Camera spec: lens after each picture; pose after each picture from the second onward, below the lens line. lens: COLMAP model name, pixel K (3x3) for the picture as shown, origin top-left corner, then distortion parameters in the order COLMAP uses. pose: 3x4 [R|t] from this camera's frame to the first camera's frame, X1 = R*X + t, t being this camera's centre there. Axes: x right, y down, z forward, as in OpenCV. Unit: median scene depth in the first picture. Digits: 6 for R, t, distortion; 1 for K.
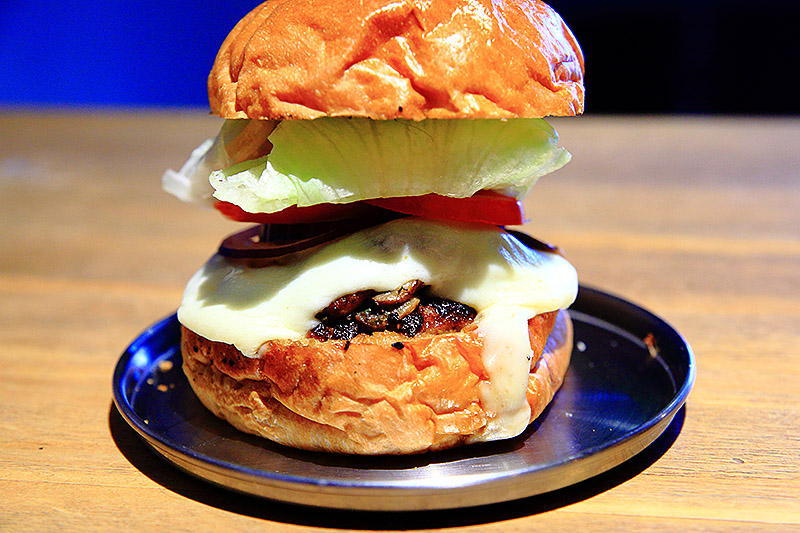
lens RADIAL K [[1366.7, 0, 394.9], [0, 1366.7, 275.0], [0, 0, 1]] dist [0.115364, 0.000000]
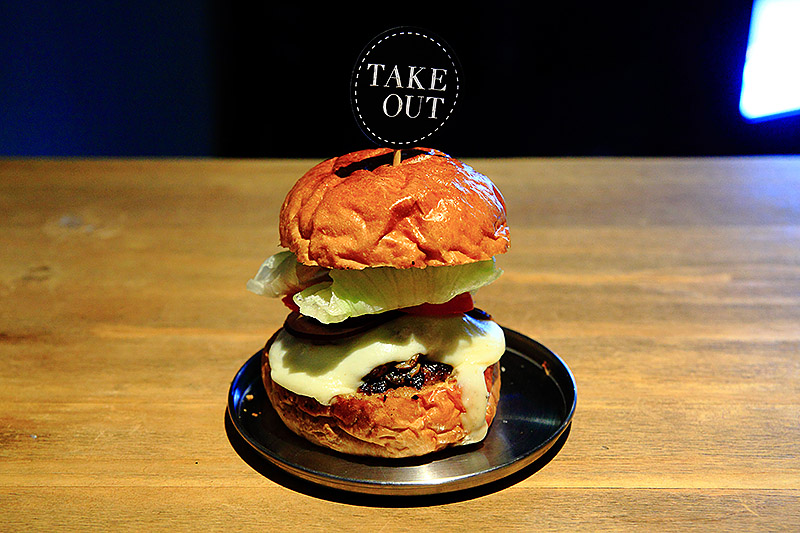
lens RADIAL K [[1234.5, 0, 387.9], [0, 1234.5, 277.5], [0, 0, 1]] dist [0.166248, 0.000000]
pose [[0.991474, -0.046099, 0.121881, -0.206590], [0.034010, 0.994459, 0.099470, -0.245589], [-0.125791, -0.094477, 0.987548, -0.504219]]
